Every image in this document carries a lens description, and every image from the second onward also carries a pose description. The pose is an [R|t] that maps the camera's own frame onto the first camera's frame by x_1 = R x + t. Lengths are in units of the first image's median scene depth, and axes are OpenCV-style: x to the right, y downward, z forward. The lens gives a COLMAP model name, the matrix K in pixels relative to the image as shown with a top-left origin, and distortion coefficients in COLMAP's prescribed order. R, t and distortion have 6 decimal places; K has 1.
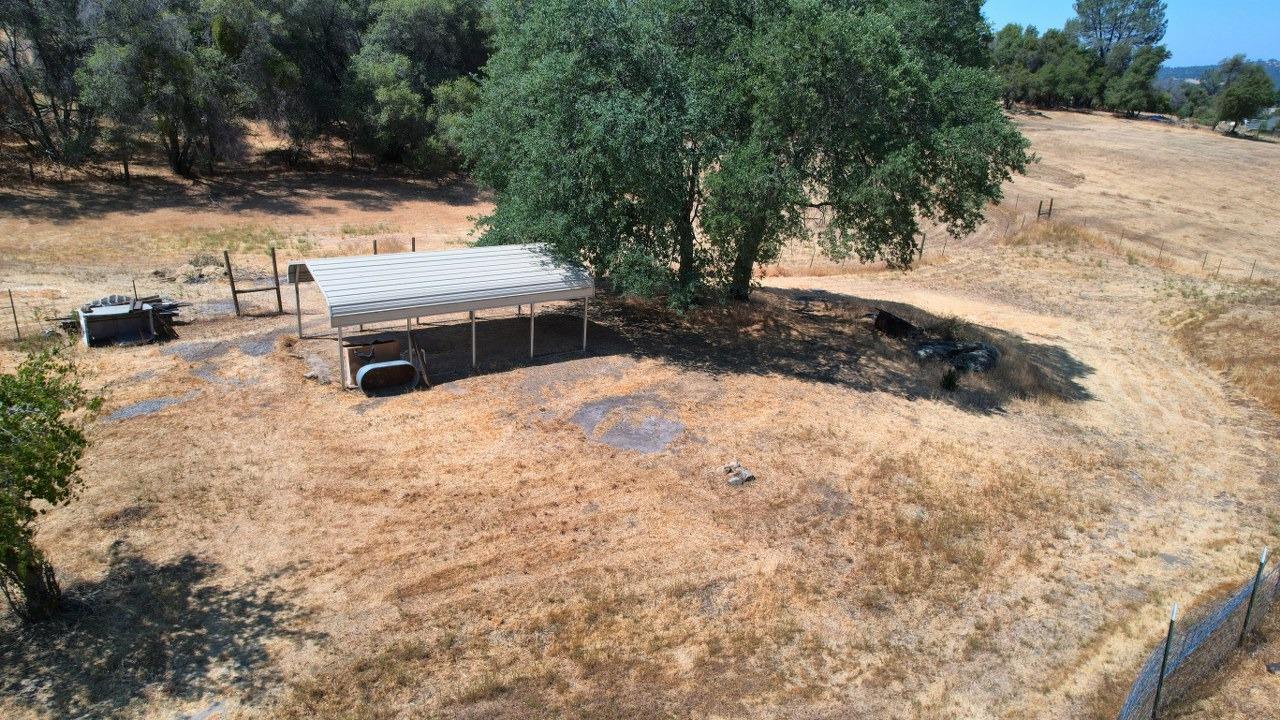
lens RADIAL K [[818.8, 0, 644.9], [0, 818.8, 361.4], [0, 0, 1]] dist [-0.072052, 0.063523]
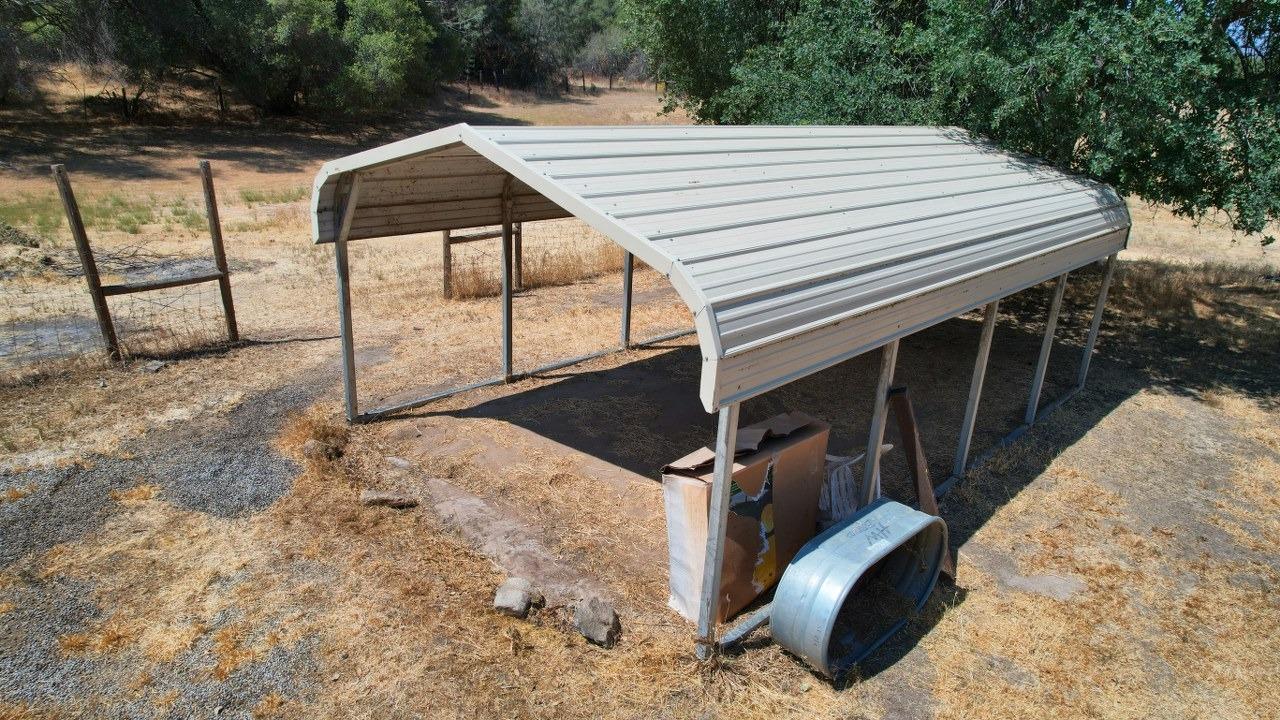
lens RADIAL K [[818.8, 0, 653.2], [0, 818.8, 356.5], [0, 0, 1]] dist [-0.072052, 0.063523]
pose [[0.980600, -0.071327, 0.182583, -0.163763], [0.070706, 0.997448, 0.009919, -0.021686], [-0.182825, 0.003183, 0.983140, 0.298281]]
